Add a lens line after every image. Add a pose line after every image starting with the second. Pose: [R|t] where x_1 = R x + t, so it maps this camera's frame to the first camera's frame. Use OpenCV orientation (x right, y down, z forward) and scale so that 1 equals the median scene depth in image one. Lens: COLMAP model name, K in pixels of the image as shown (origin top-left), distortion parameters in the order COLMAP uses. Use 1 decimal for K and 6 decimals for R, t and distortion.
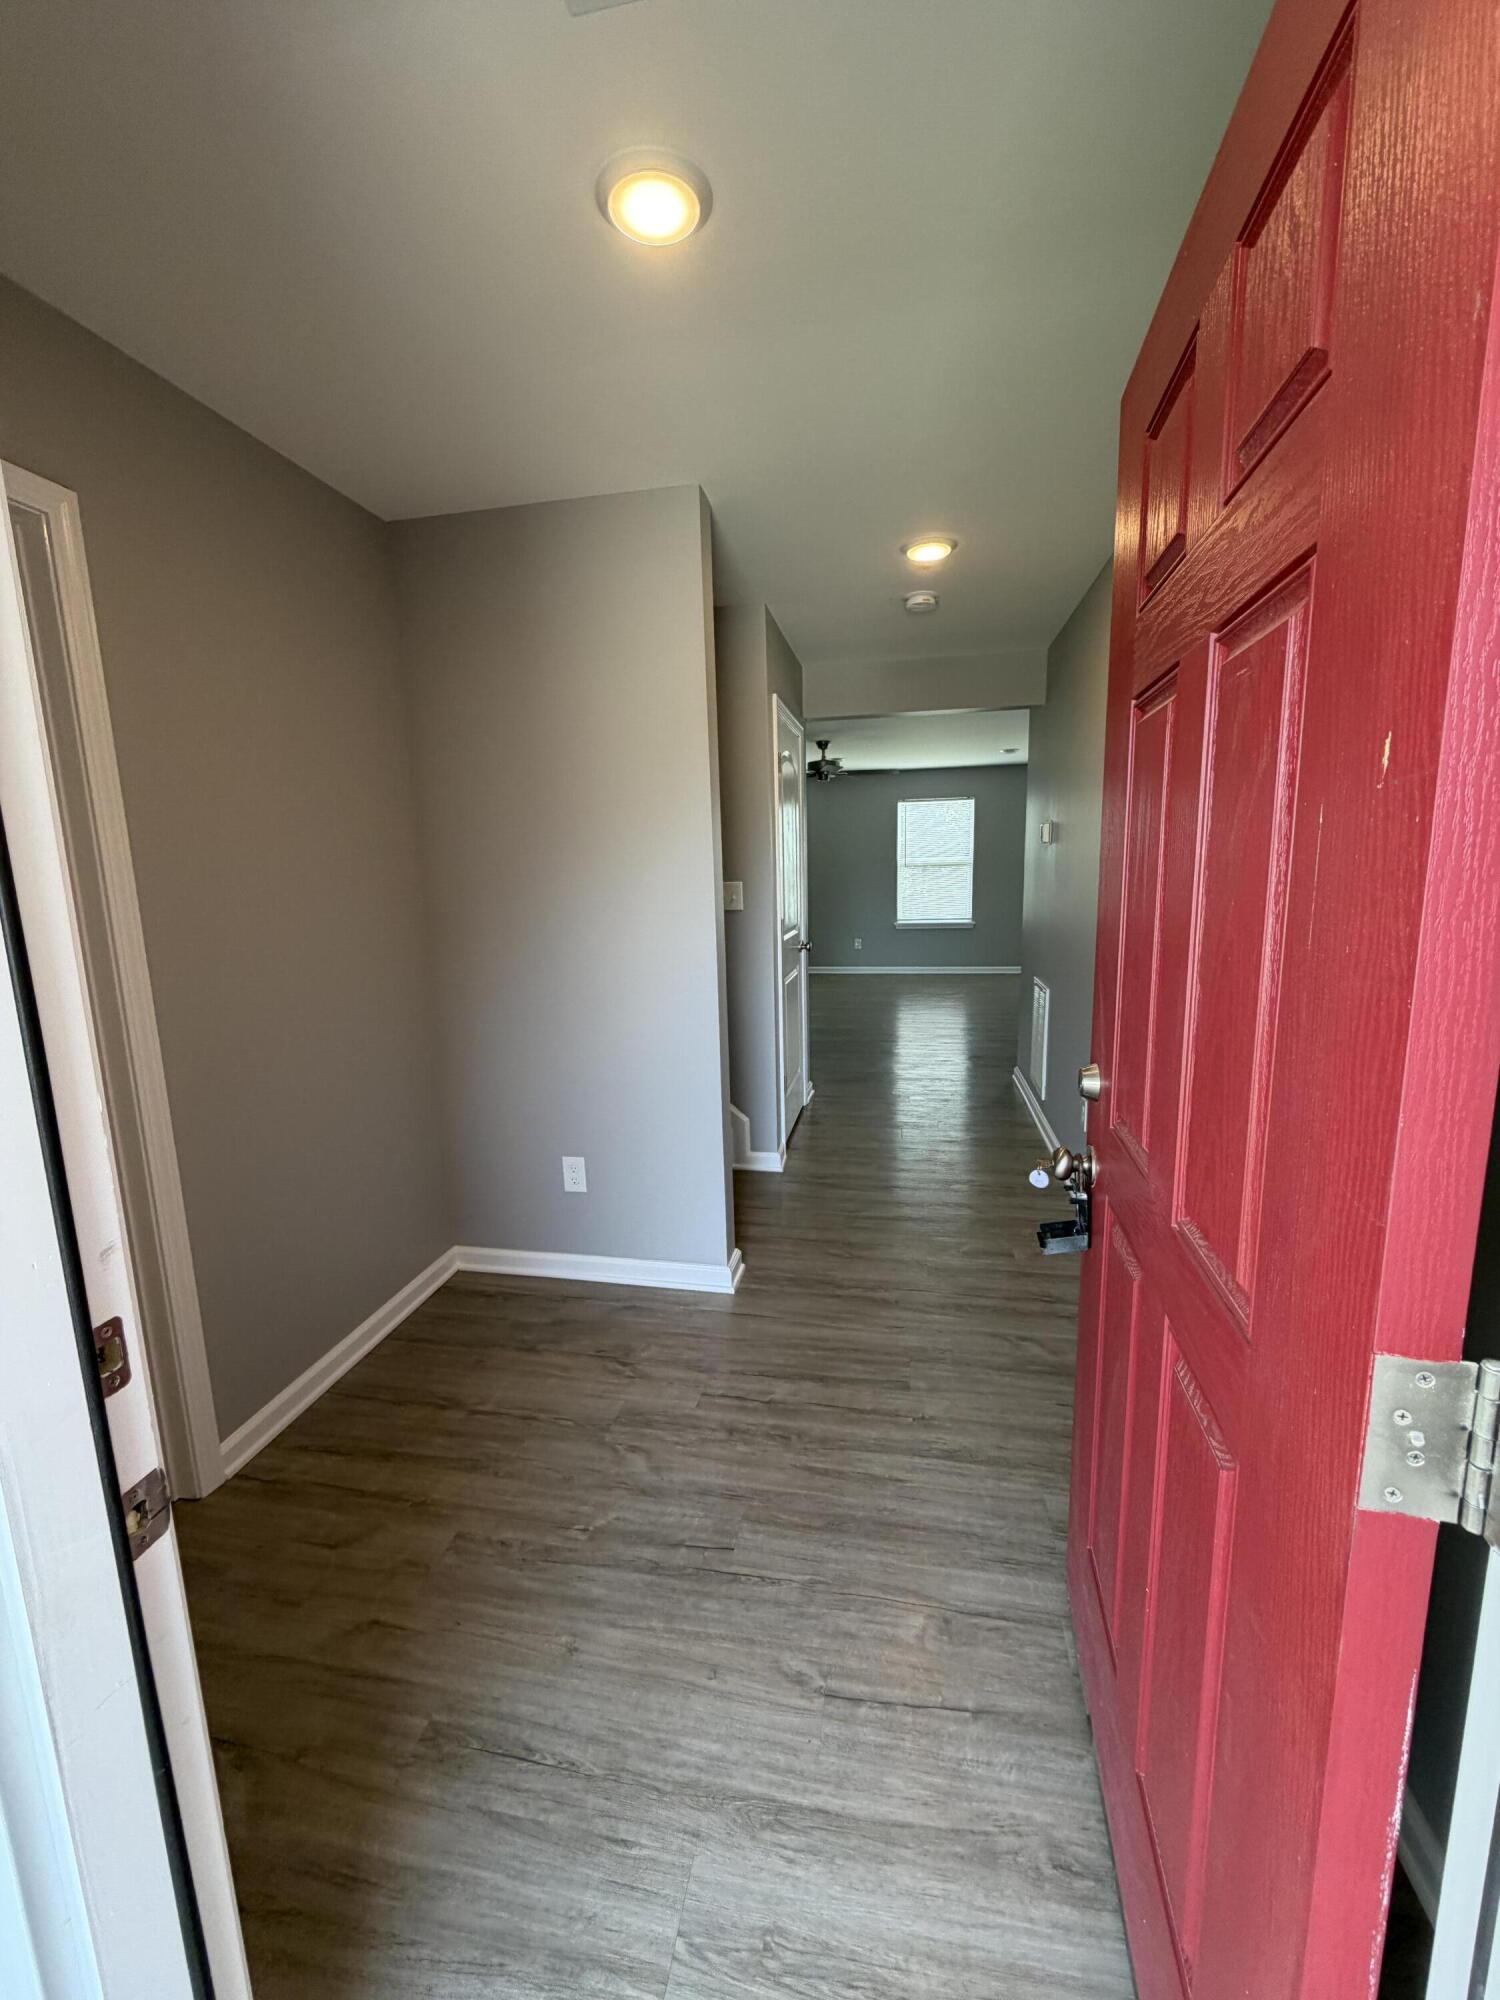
lens RADIAL K [[796.7, 0, 752.5], [0, 796.7, 997.7], [0, 0, 1]] dist [-0.000316, 0.000076]
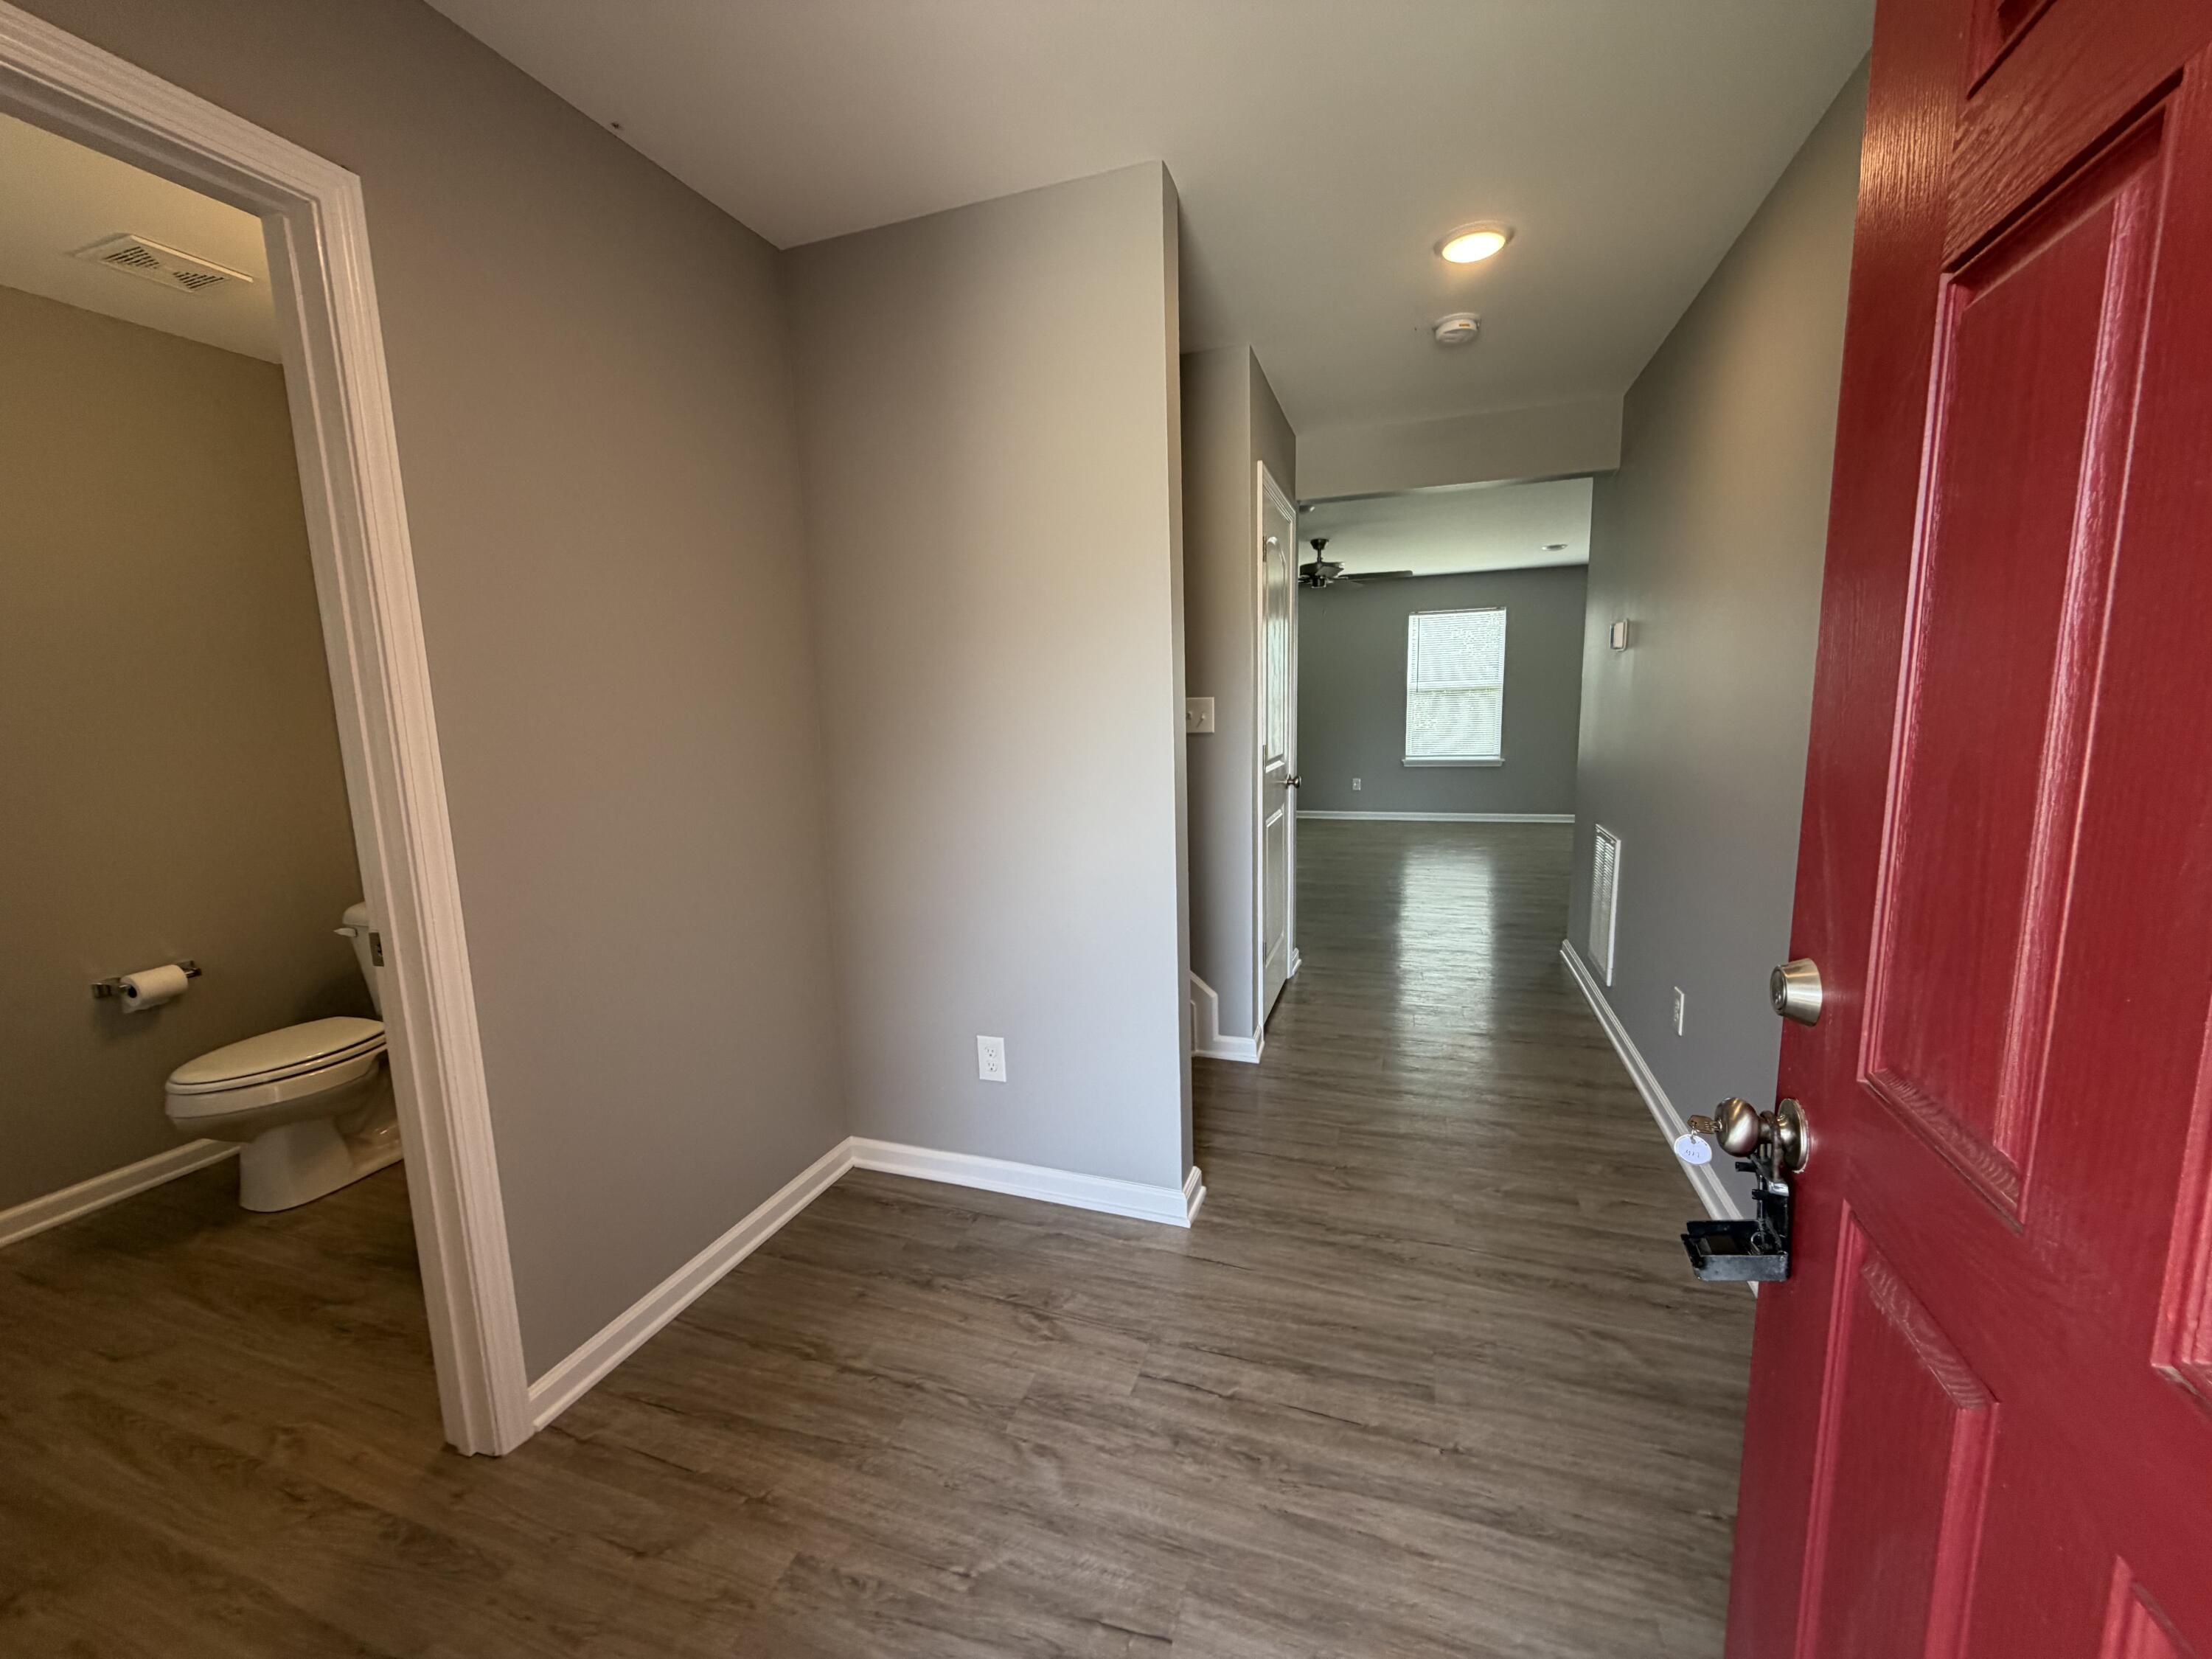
lens RADIAL K [[881.2, 0, 1099.1], [0, 881.2, 831.4], [0, 0, 1]] dist [-0.000316, 0.000076]
pose [[0.988706, 0.019221, -0.148630, 0.010038], [-0.021598, 0.999663, -0.014399, 0.006435], [0.148303, 0.017446, 0.988788, 0.168184]]
